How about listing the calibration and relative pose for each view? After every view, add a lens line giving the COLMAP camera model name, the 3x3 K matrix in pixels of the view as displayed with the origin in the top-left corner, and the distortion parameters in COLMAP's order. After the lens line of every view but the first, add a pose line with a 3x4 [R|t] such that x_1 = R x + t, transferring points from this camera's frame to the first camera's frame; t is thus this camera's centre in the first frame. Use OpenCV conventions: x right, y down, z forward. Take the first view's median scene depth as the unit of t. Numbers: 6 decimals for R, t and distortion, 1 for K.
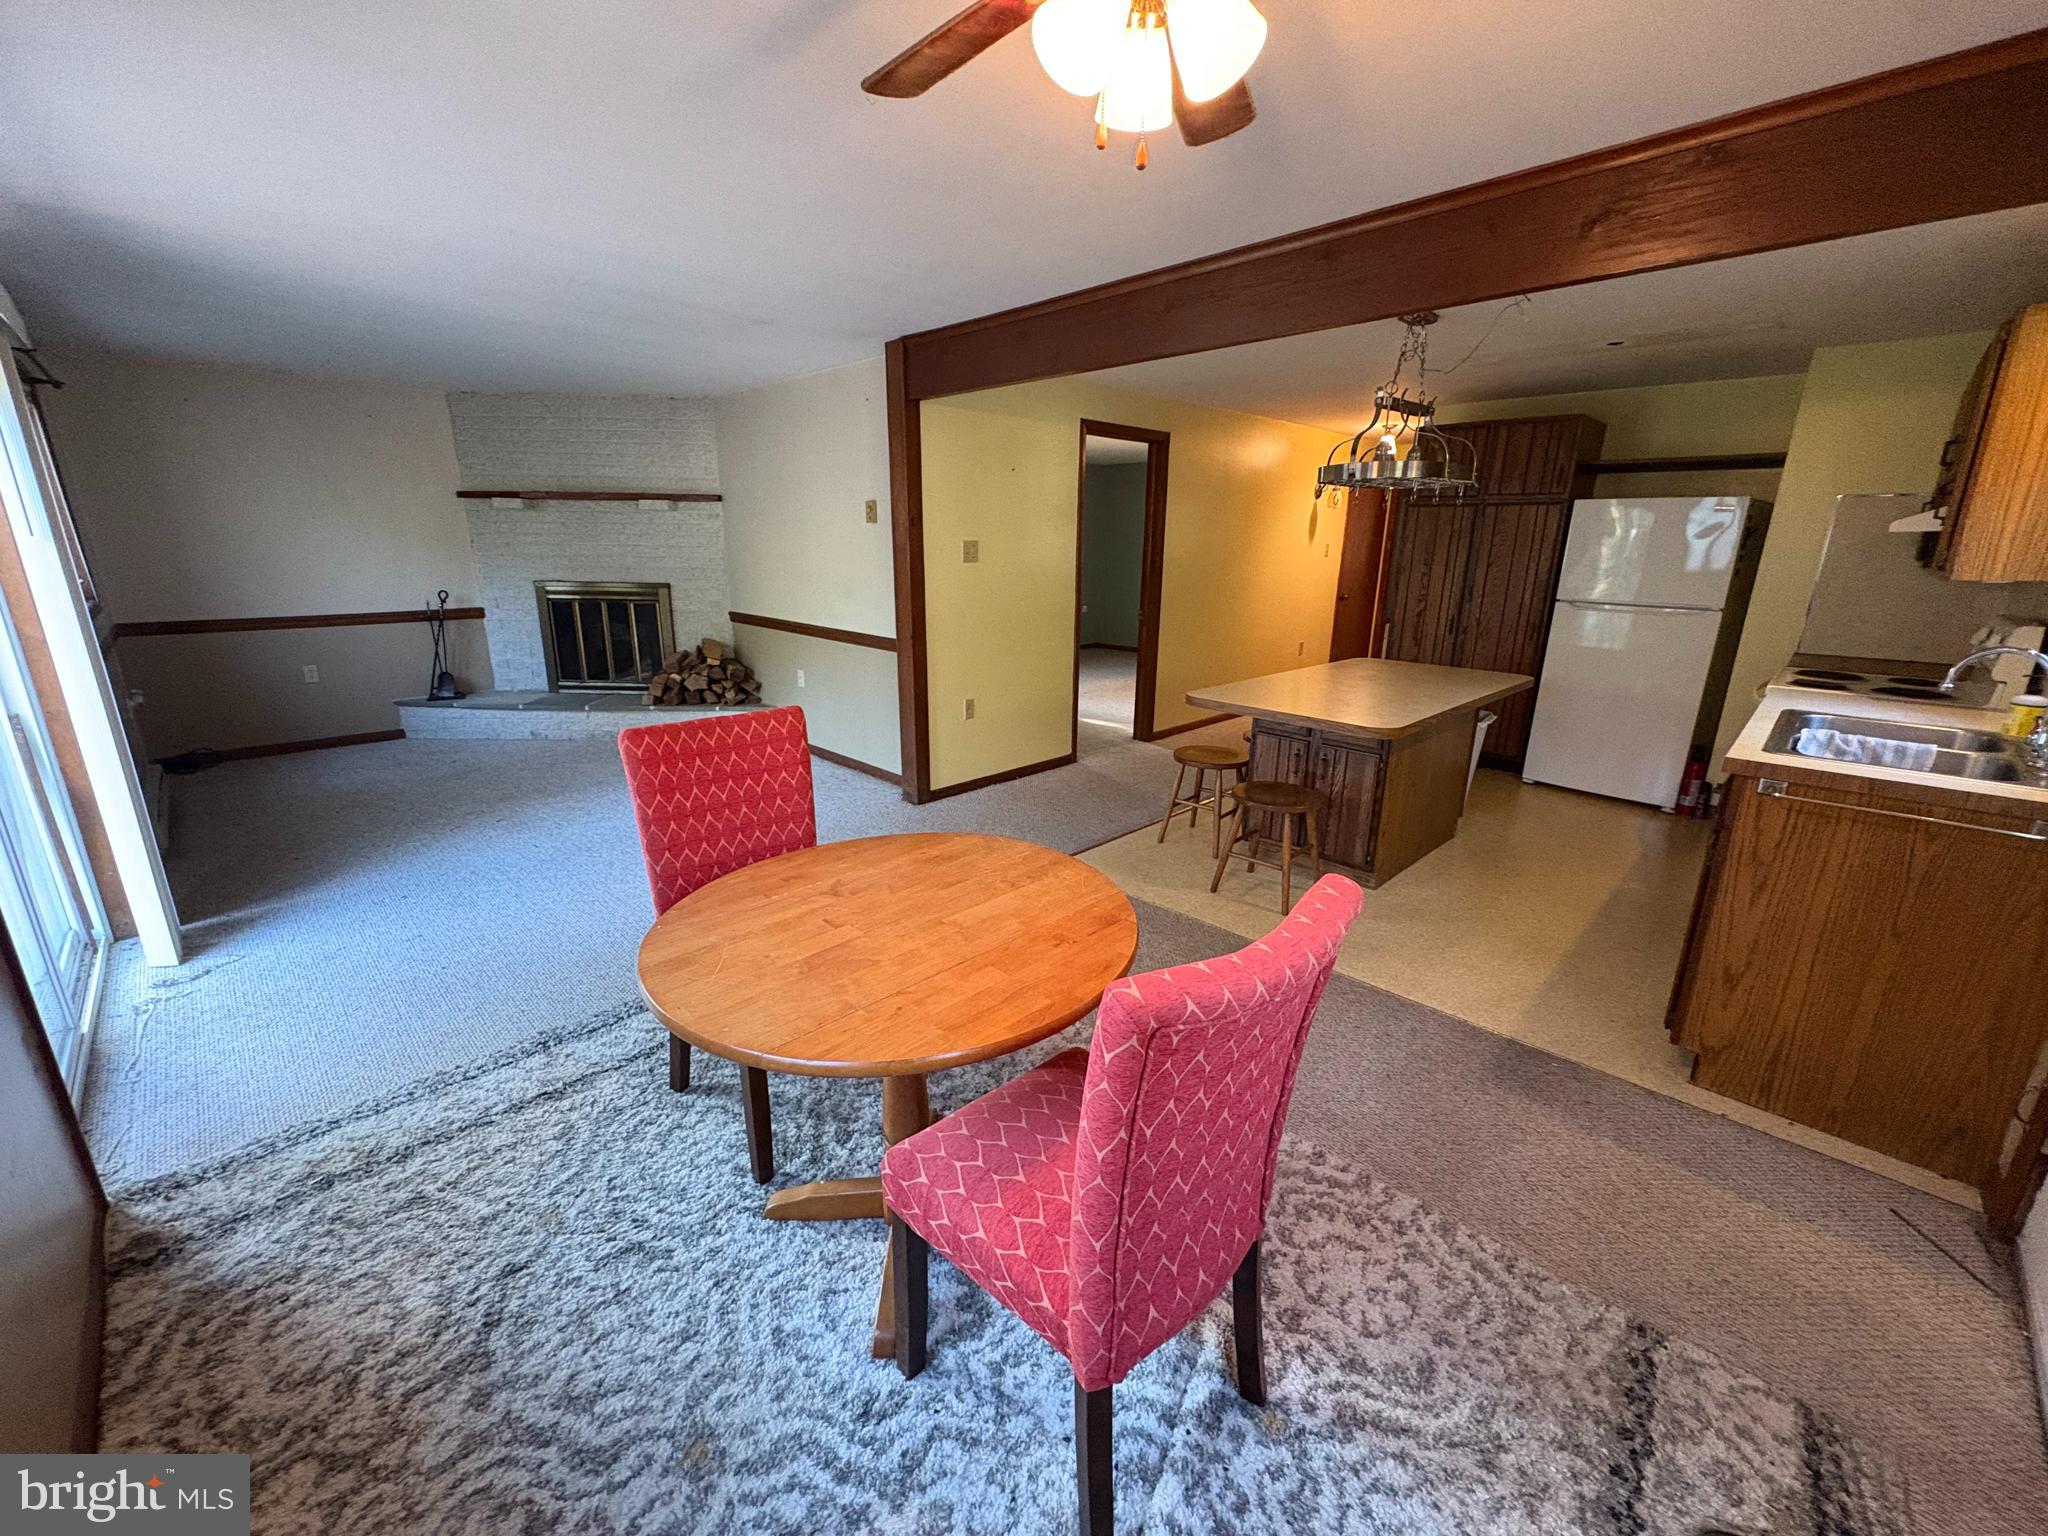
lens RADIAL K [[815.4, 0, 1023.2], [0, 815.4, 773.3], [0, 0, 1]] dist [-0.002357, 0.000420]
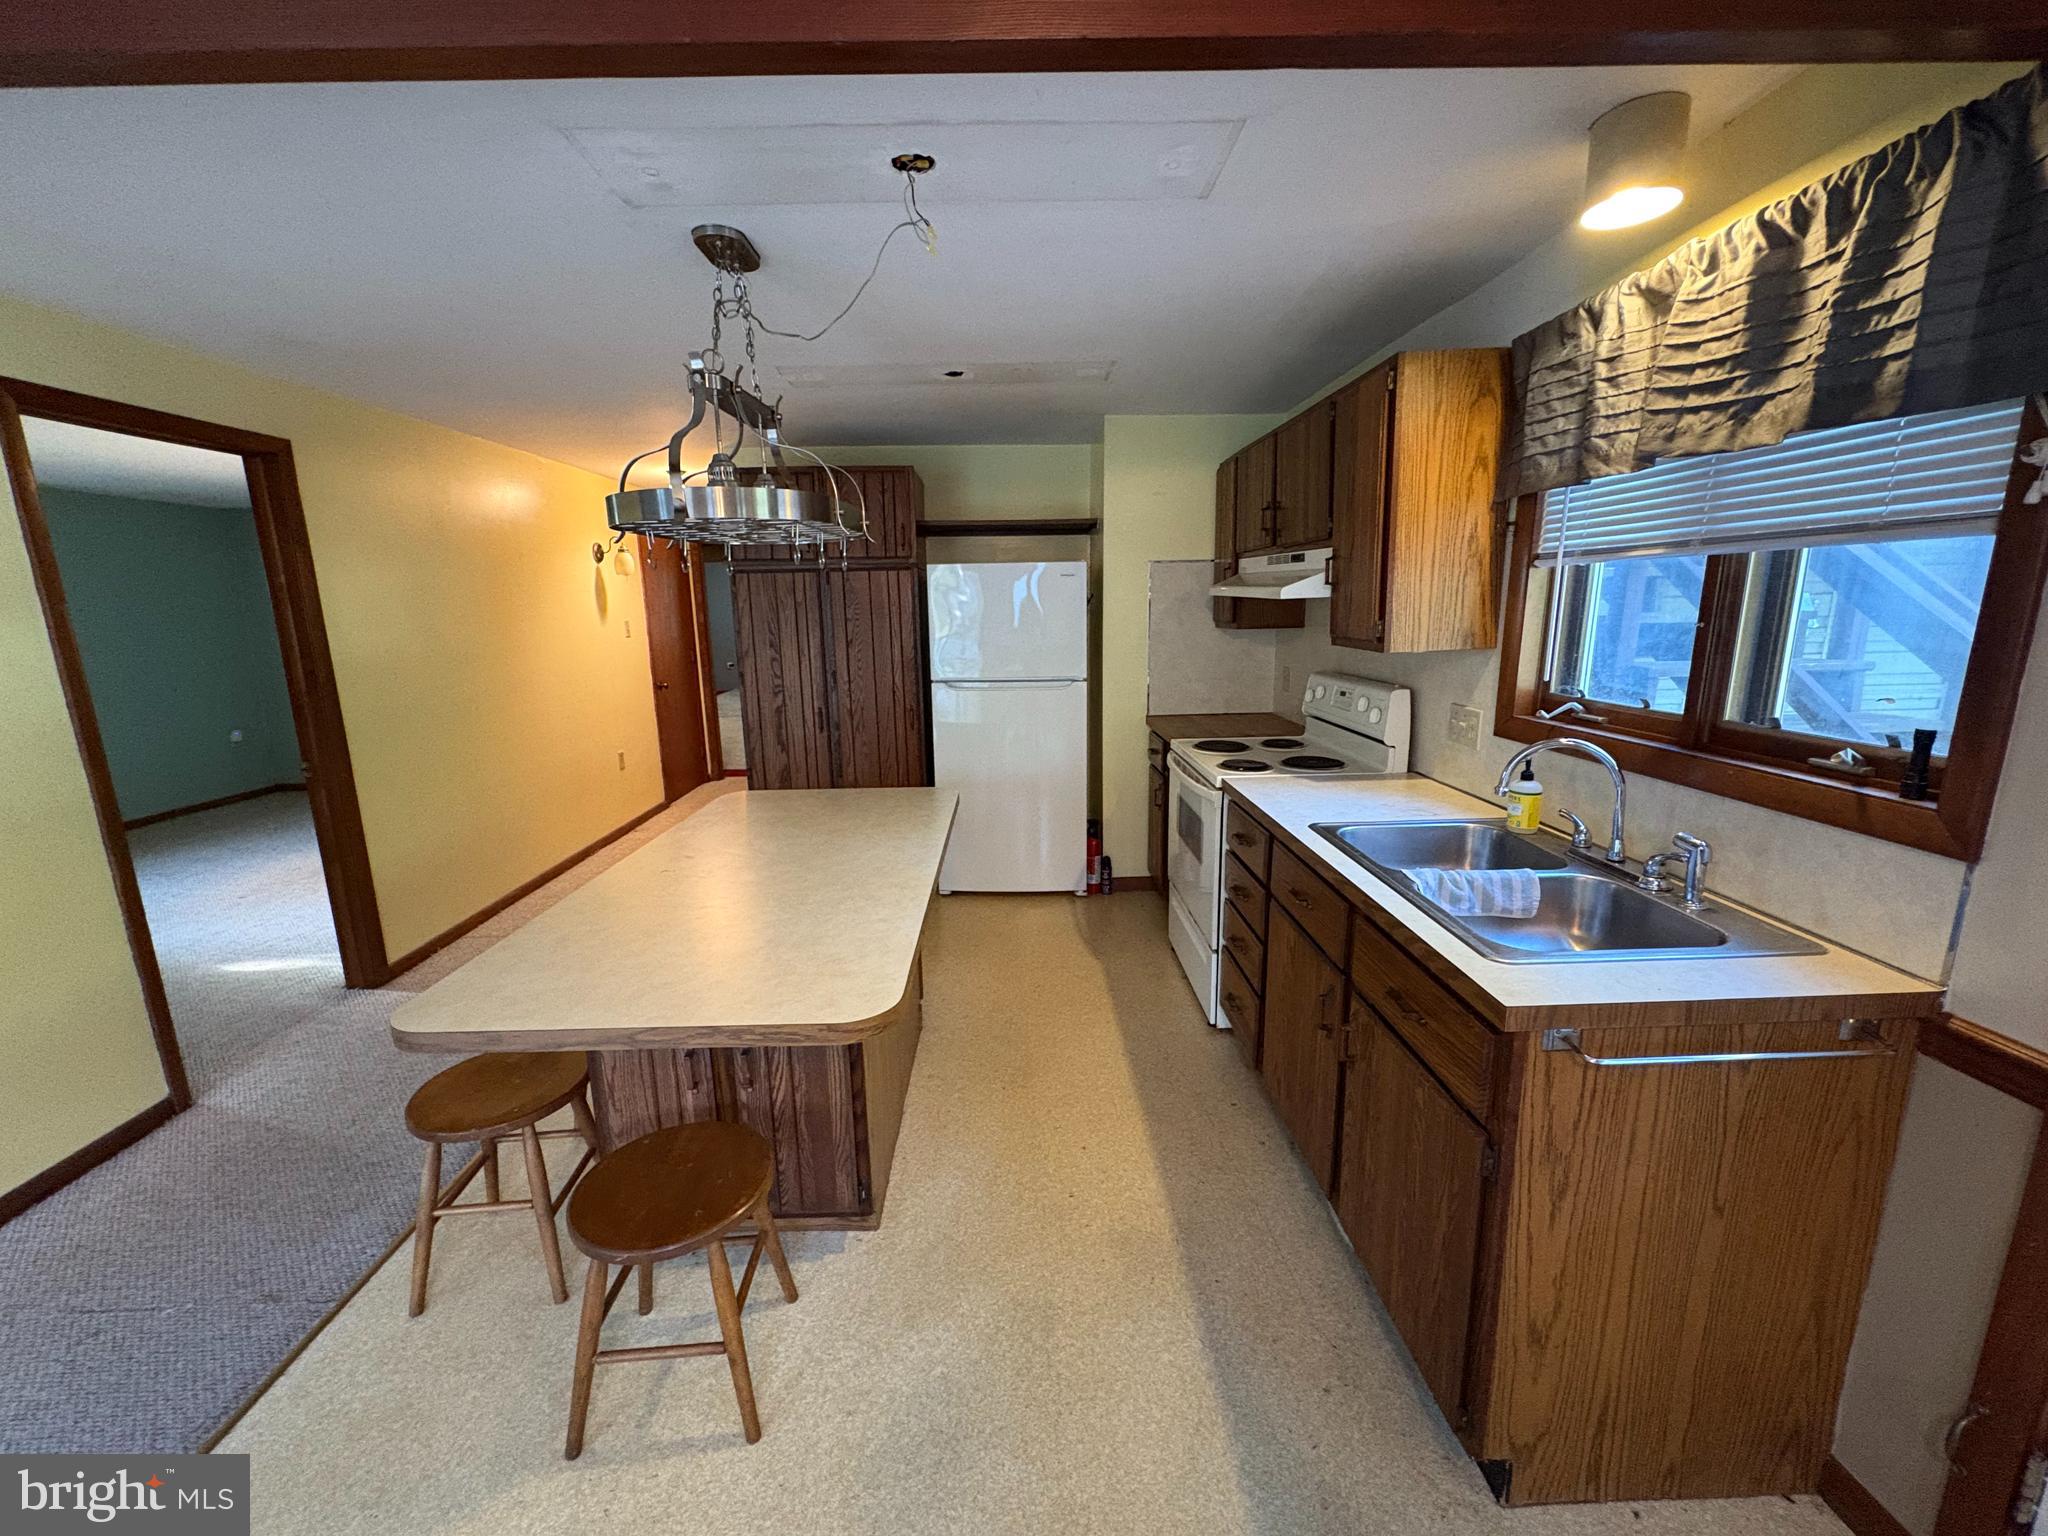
lens RADIAL K [[815.4, 0, 1024.2], [0, 815.4, 772.8], [0, 0, 1]] dist [-0.002357, 0.000420]
pose [[0.691560, -0.171747, 0.701604, 0.161999], [0.223809, 0.974468, 0.017937, -0.161955], [-0.686771, 0.144621, 0.712342, 0.494396]]
